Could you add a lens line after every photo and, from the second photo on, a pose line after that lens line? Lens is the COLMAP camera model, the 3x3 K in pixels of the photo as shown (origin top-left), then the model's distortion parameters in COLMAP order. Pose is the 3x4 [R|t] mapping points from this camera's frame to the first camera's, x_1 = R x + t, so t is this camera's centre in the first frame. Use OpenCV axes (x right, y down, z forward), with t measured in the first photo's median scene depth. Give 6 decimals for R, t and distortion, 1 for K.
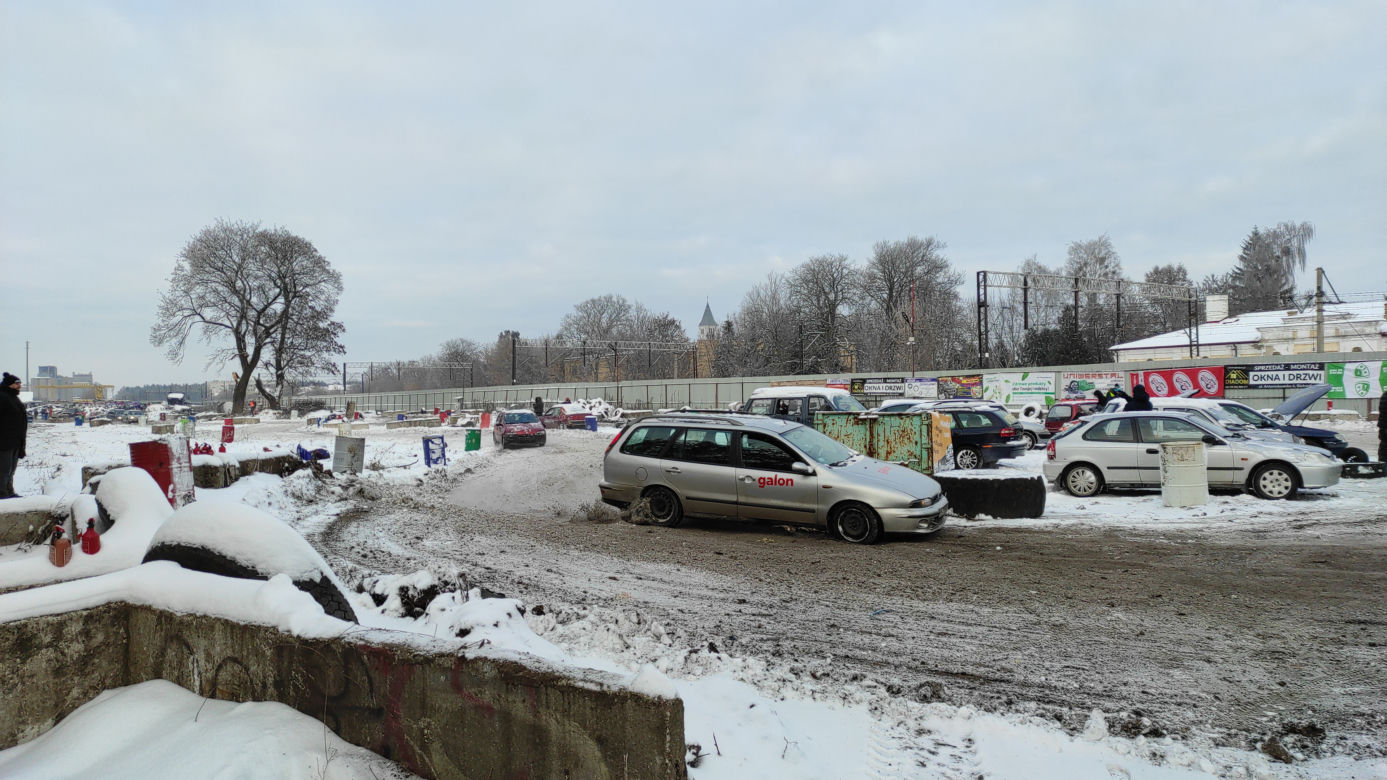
lens RADIAL K [[1008.9, 0, 691.9], [0, 1008.9, 388.3], [0, 0, 1]] dist [0.076023, -0.061565]
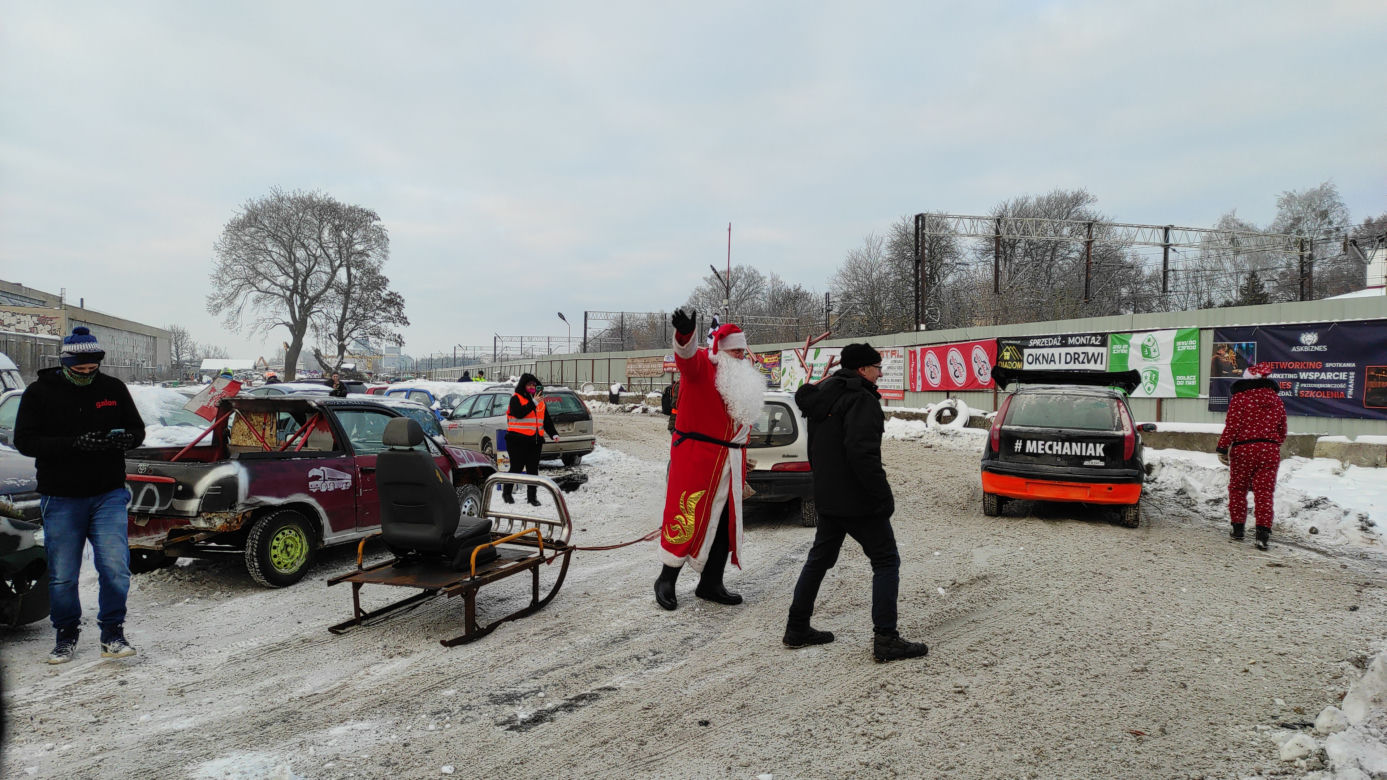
lens RADIAL K [[1008.9, 0, 695.5], [0, 1008.9, 373.2], [0, 0, 1]] dist [0.076023, -0.061565]
pose [[0.964601, 0.020382, -0.262923, 0.273828], [-0.018800, 0.999787, 0.008532, -0.001737], [0.263041, -0.003287, 0.964779, 0.201166]]
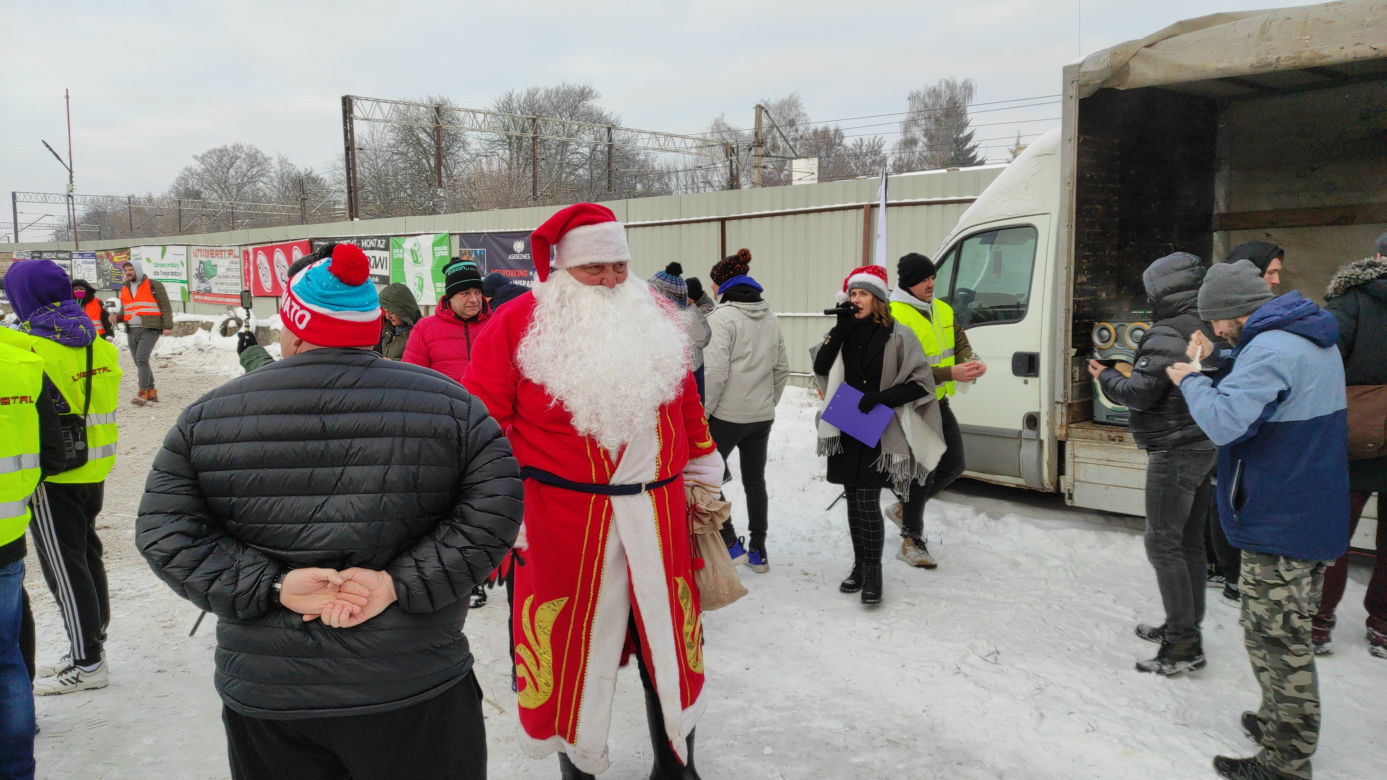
lens RADIAL K [[1008.9, 0, 690.5], [0, 1008.9, 391.5], [0, 0, 1]] dist [0.076023, -0.061565]
pose [[0.989212, -0.004317, 0.146429, 0.348062], [-0.014300, 0.991947, 0.125847, -0.006821], [-0.145793, -0.126584, 0.981183, 0.225687]]
